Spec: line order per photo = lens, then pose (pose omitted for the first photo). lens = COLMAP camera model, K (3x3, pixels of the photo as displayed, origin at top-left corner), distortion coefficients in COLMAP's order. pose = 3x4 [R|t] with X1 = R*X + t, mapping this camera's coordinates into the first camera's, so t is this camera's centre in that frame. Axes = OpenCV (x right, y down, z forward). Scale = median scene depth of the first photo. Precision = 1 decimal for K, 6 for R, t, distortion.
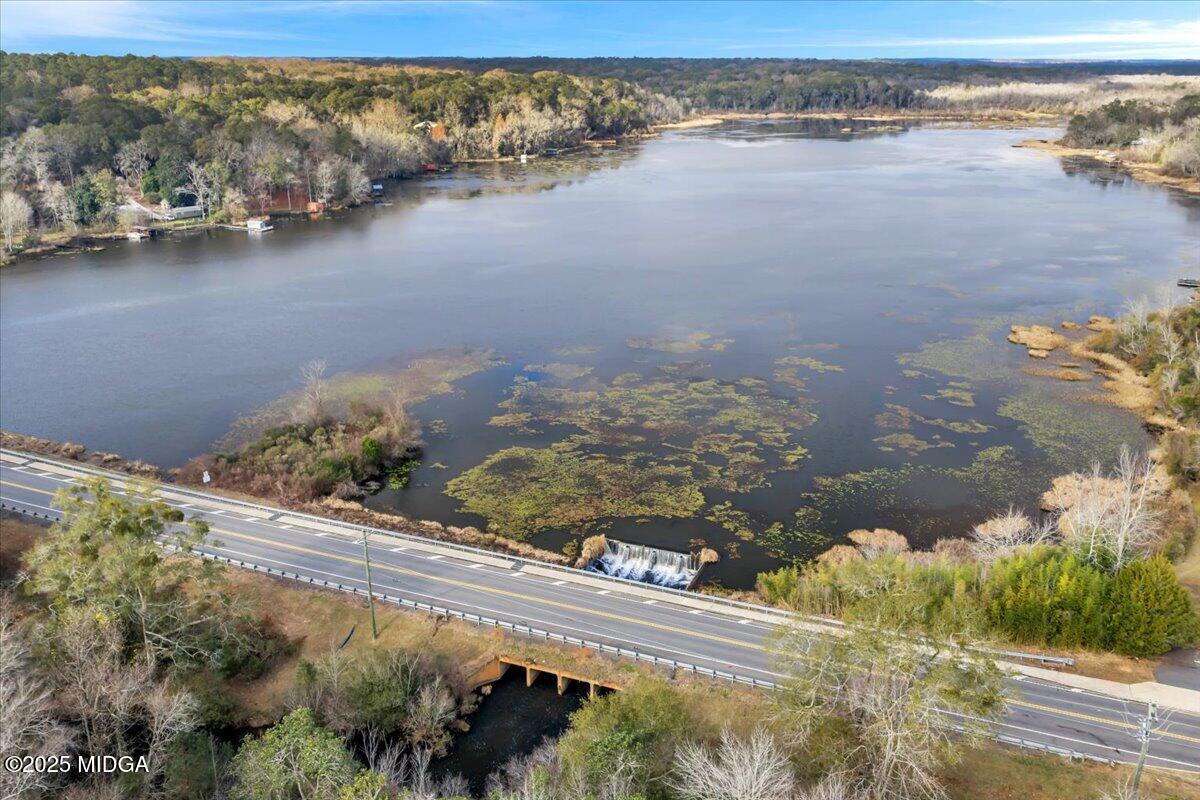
lens RADIAL K [[989.5, 0, 600.0], [0, 989.5, 400.0], [0, 0, 1]] dist [0.041758, -0.076920]
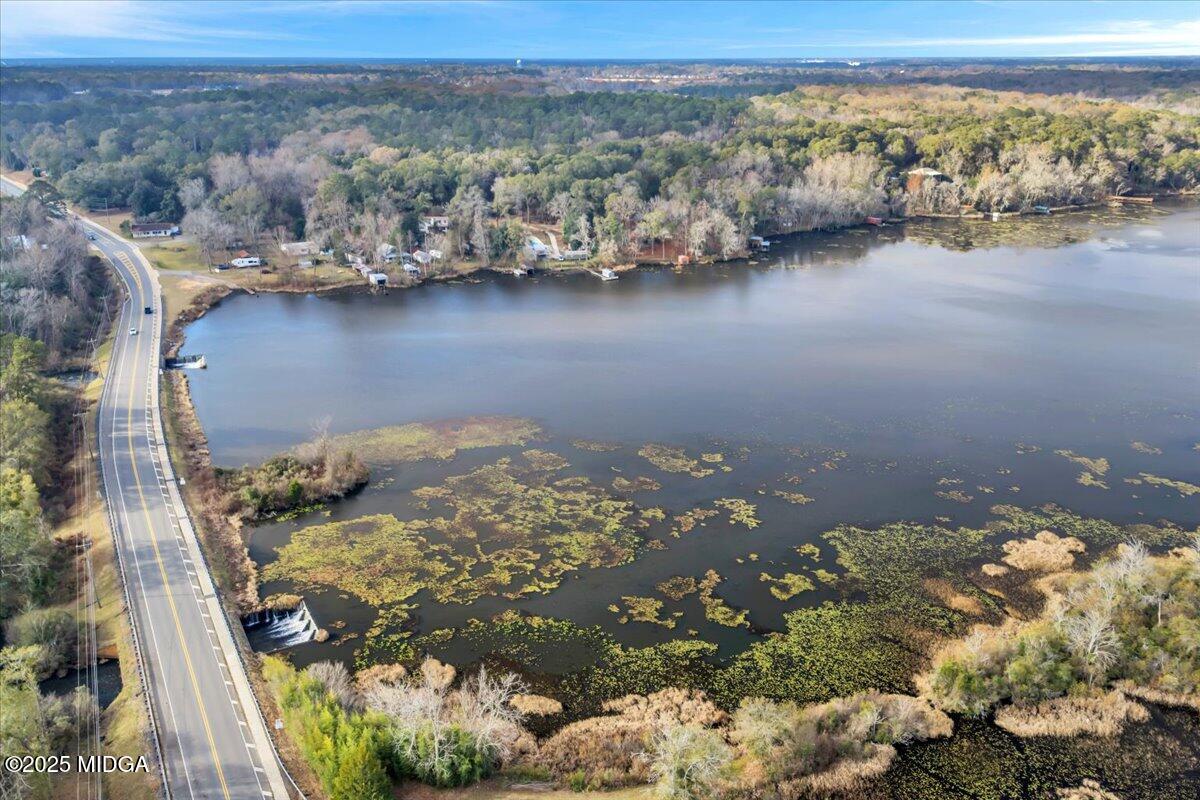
lens RADIAL K [[989.5, 0, 600.0], [0, 989.5, 400.0], [0, 0, 1]] dist [0.041758, -0.076920]
pose [[0.778821, 0.198183, -0.595115, 0.296615], [-0.196804, 0.978071, 0.068158, -0.082364], [0.595572, 0.064038, 0.800745, 0.039245]]
